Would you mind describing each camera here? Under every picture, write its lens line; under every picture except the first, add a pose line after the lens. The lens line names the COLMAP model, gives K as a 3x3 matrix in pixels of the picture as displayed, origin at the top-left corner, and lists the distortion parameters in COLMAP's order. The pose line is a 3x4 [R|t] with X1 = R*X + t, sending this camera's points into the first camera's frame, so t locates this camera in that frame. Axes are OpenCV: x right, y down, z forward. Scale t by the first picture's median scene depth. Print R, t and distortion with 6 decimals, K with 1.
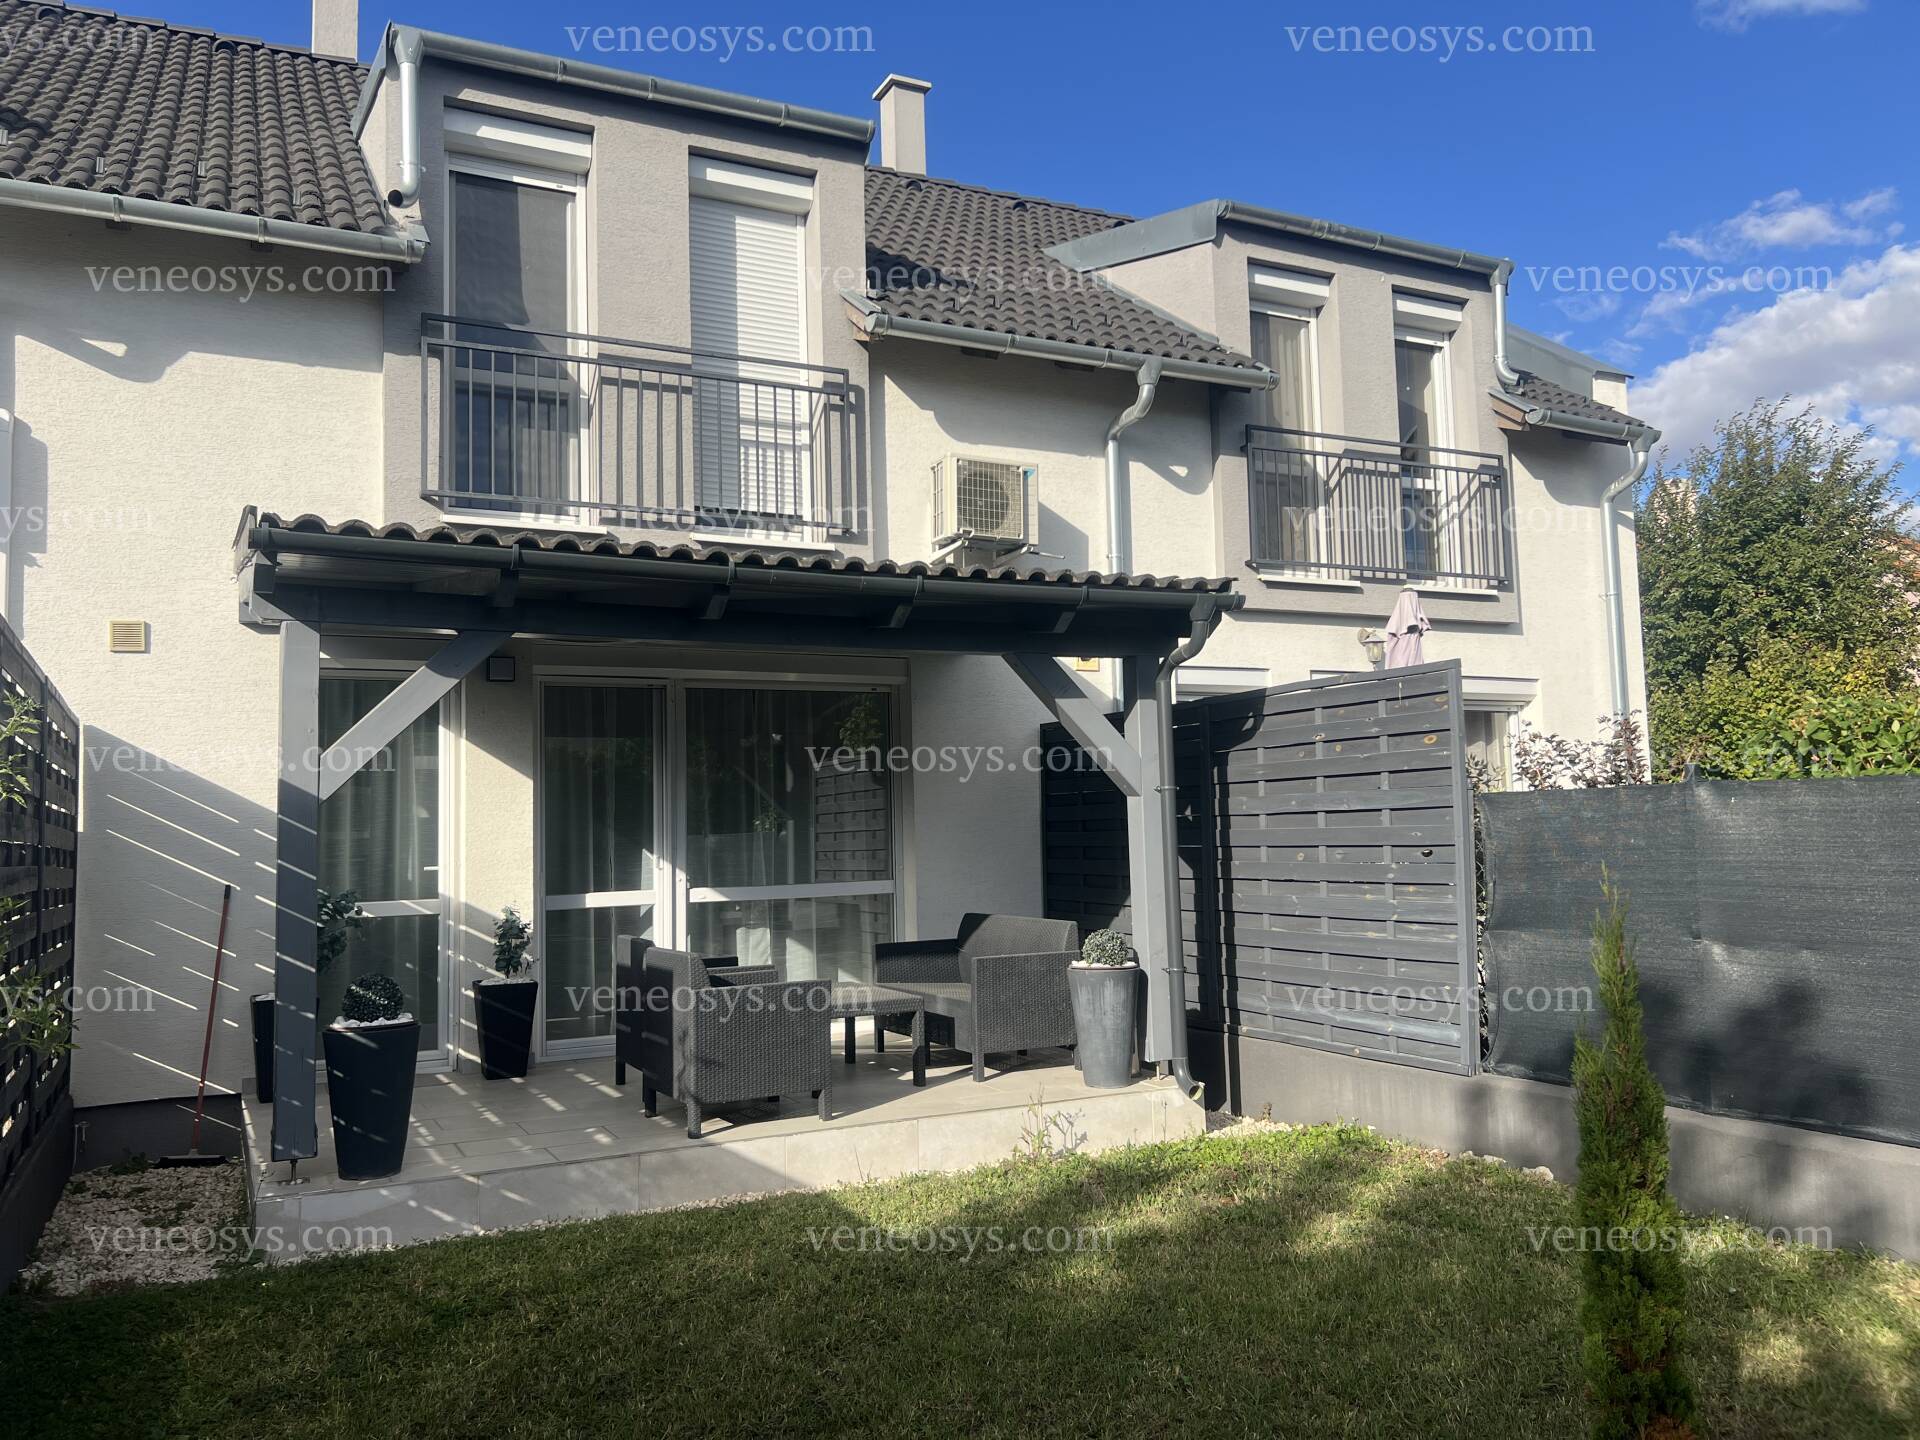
lens RADIAL K [[1448.2, 0, 965.7], [0, 1448.2, 721.8], [0, 0, 1]] dist [0.049201, -0.042568]
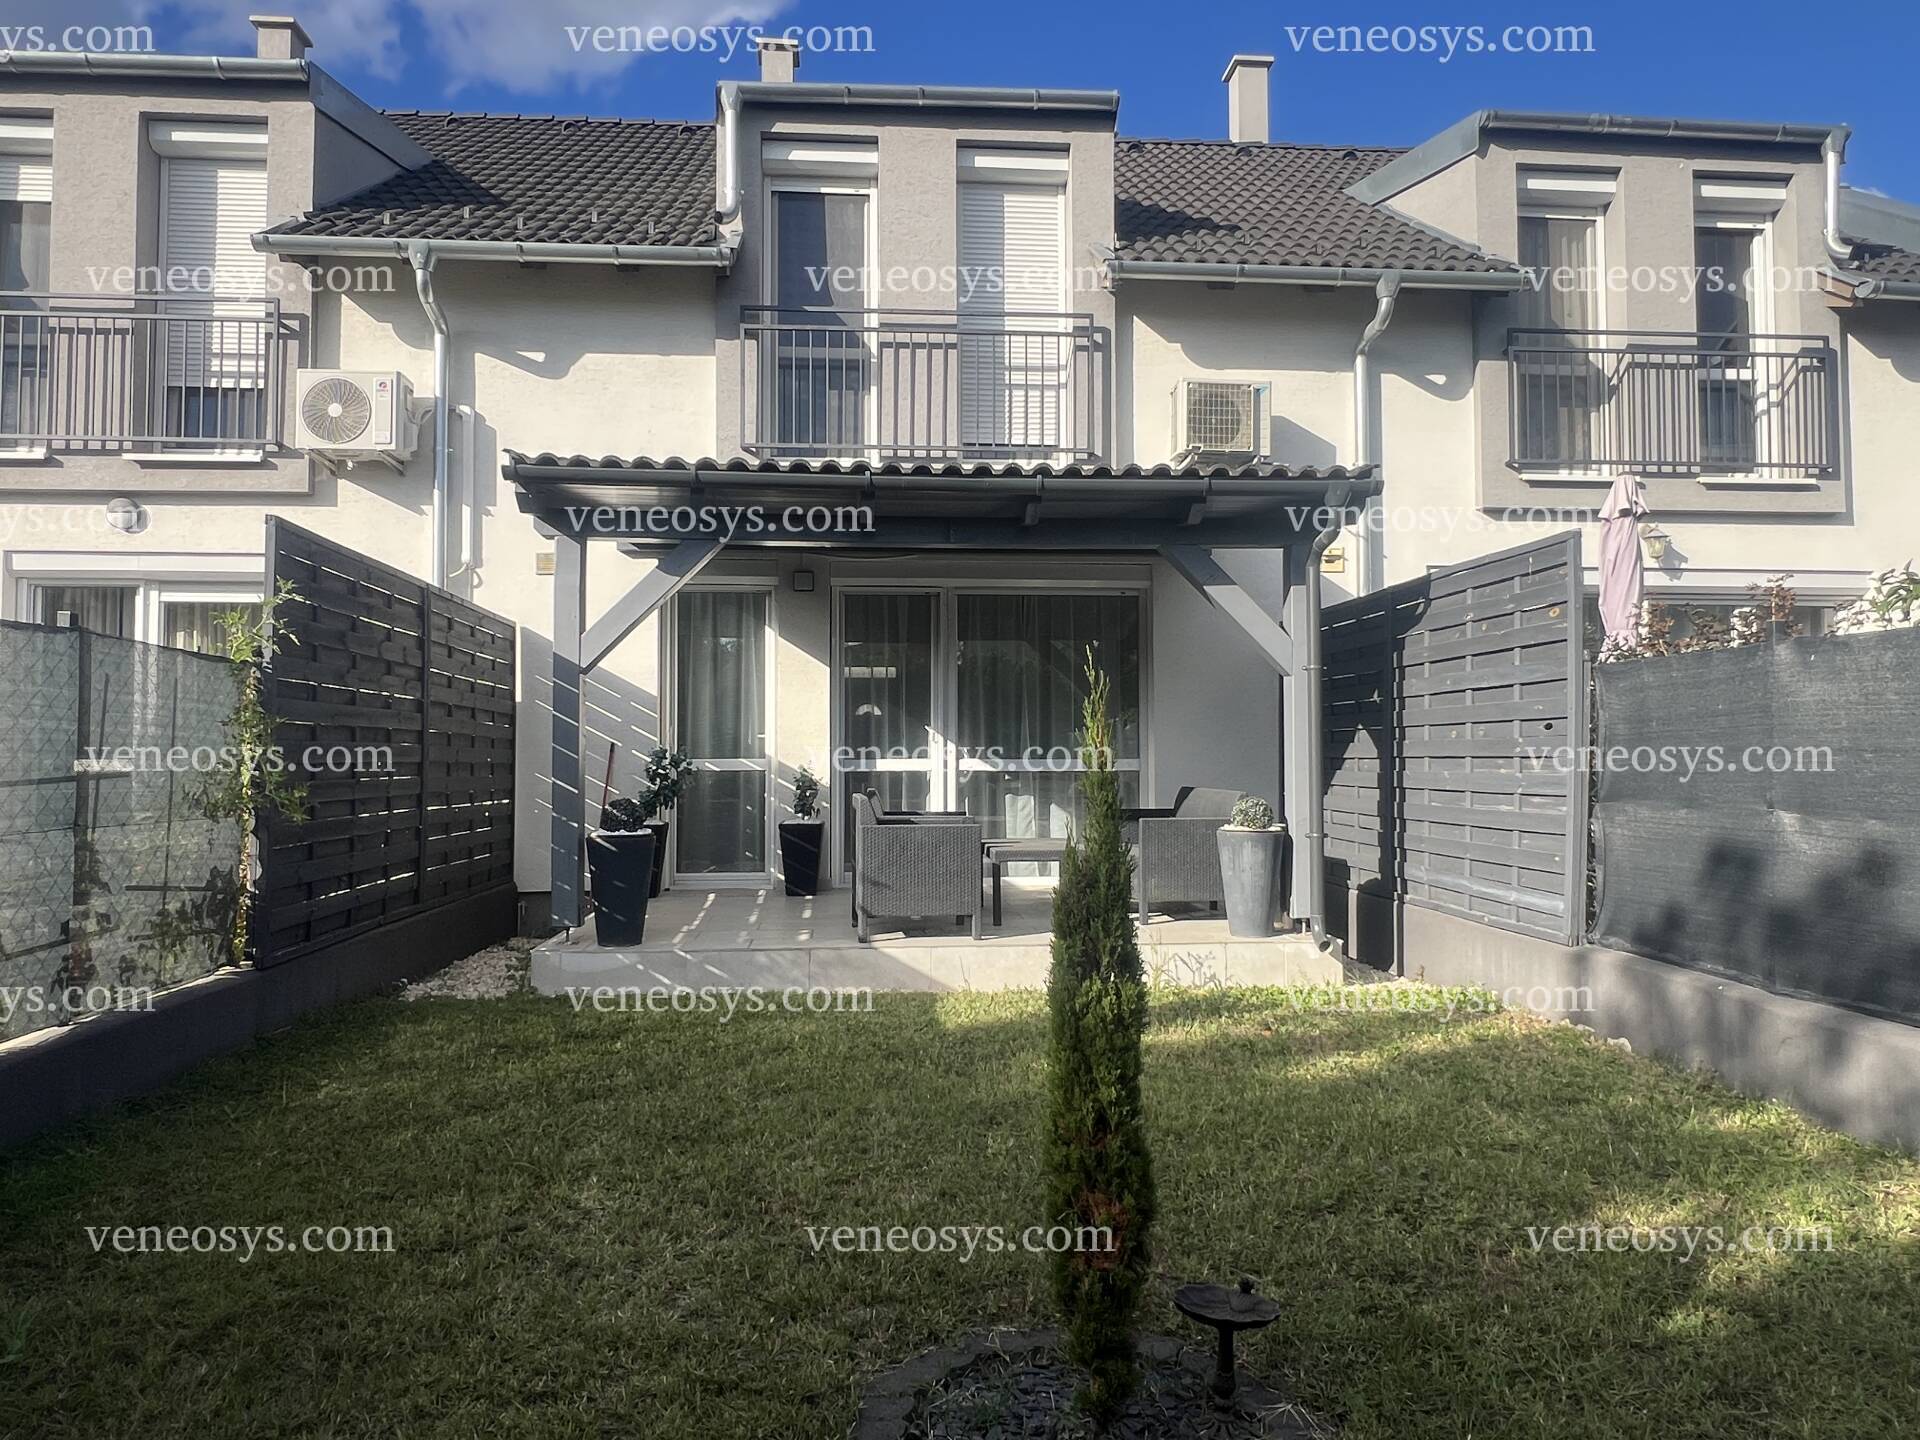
lens RADIAL K [[1208.5, 0, 952.7], [0, 1208.5, 721.0], [0, 0, 1]] dist [-0.004119, 0.002638]
pose [[0.925562, 0.012038, -0.378405, 0.192358], [0.008821, 0.998537, 0.053341, 0.029476], [0.378494, -0.052708, 0.924102, 0.059146]]
